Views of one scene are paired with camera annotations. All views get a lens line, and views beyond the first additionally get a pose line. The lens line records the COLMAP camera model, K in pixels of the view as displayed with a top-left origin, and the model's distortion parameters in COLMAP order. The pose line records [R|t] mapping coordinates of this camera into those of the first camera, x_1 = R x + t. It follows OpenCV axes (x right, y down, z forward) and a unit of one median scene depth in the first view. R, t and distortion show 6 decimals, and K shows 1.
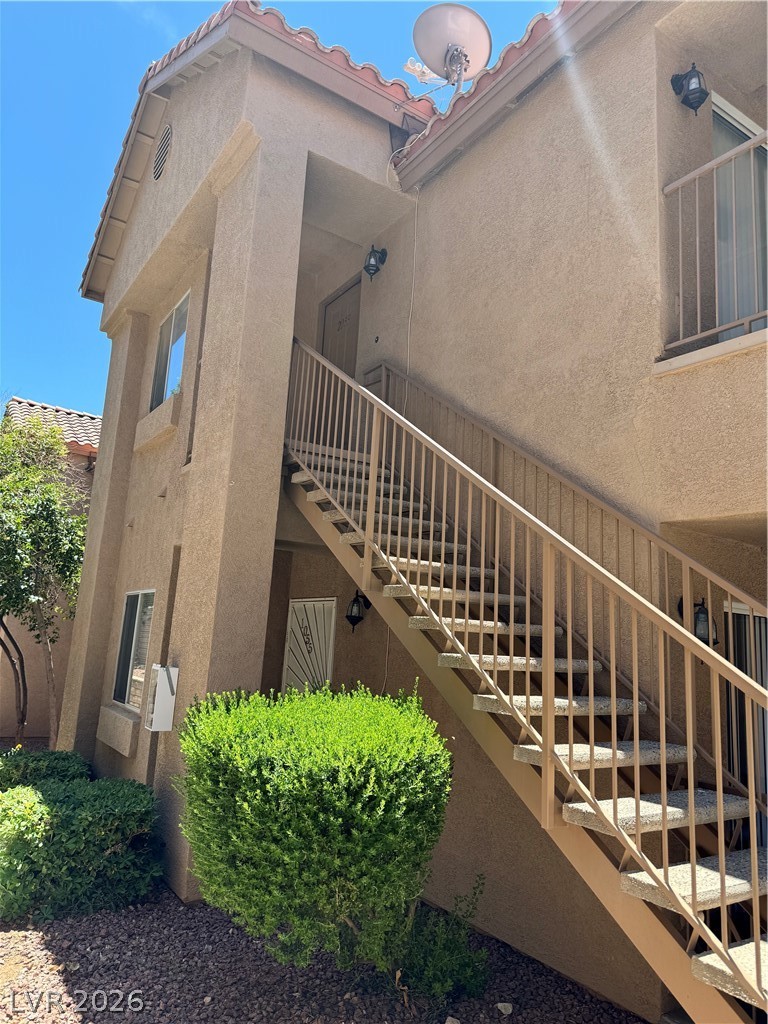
lens RADIAL K [[728.2, 0, 379.6], [0, 728.2, 514.6], [0, 0, 1]] dist [0.077351, -0.091172]
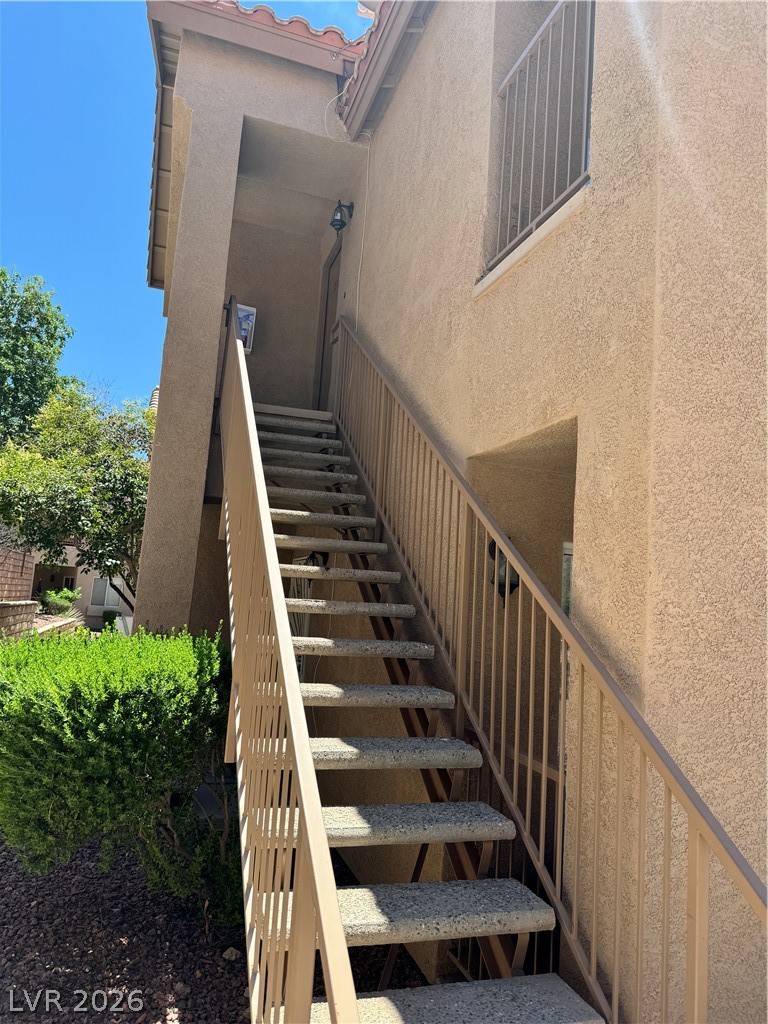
lens RADIAL K [[734.7, 0, 390.7], [0, 734.7, 511.1], [0, 0, 1]] dist [0.046969, -0.047840]
pose [[0.961242, -0.022260, -0.274806, 0.457602], [0.029580, 0.999309, 0.022522, 0.044582], [0.274115, -0.029778, 0.961236, 0.069243]]
